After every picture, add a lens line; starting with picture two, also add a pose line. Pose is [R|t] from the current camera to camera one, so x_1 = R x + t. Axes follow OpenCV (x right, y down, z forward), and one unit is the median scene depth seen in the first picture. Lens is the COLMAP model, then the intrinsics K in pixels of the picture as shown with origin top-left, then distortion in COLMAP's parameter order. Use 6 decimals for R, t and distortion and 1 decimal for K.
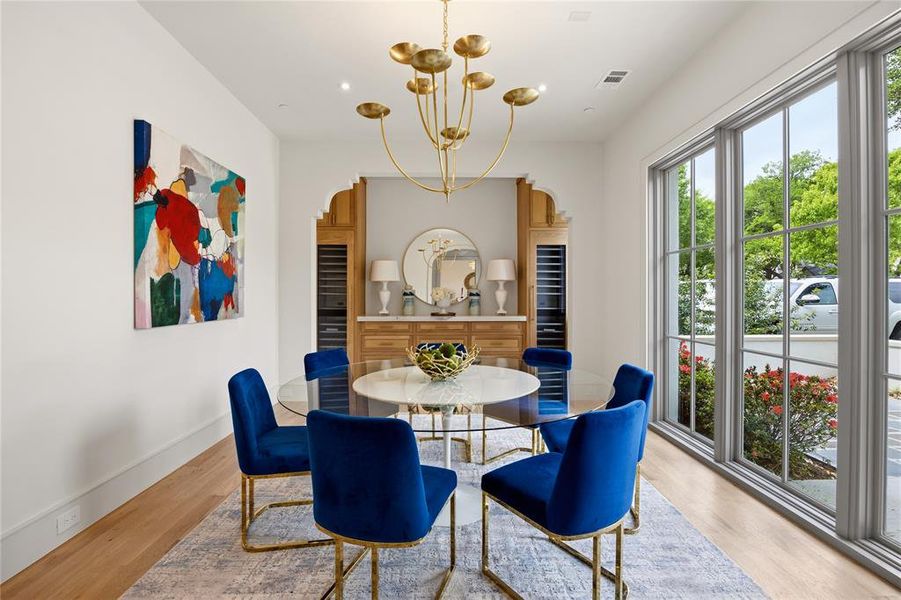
lens RADIAL K [[344.1, 0, 454.1], [0, 344.1, 296.9], [0, 0, 1]] dist [-0.000130, -0.000011]
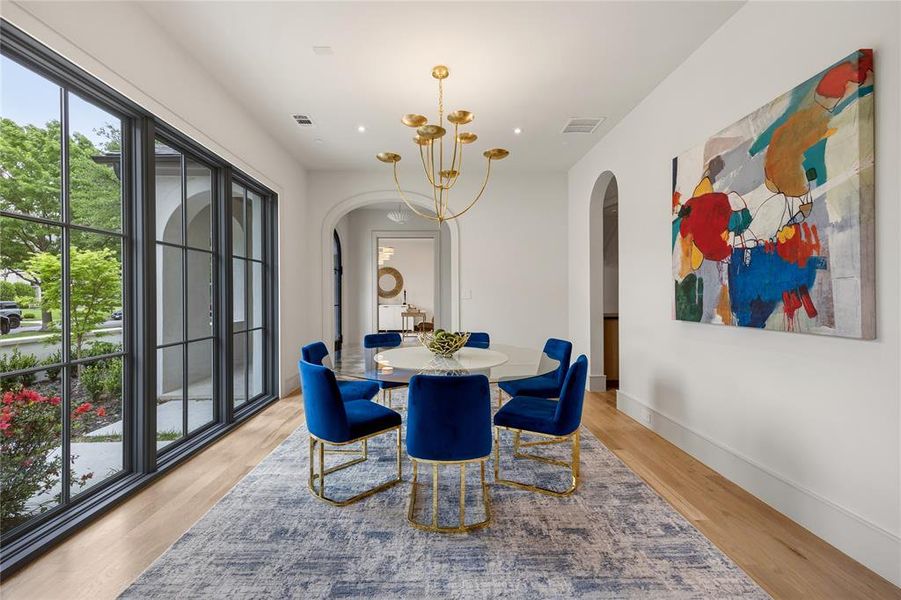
lens RADIAL K [[344.1, 0, 448.7], [0, 344.1, 296.3], [0, 0, 1]] dist [-0.000130, -0.000011]
pose [[-0.999968, 0.002286, 0.007636, -0.053721], [0.002350, 0.999962, 0.008393, -0.007686], [-0.007616, 0.008411, -0.999936, 1.946503]]
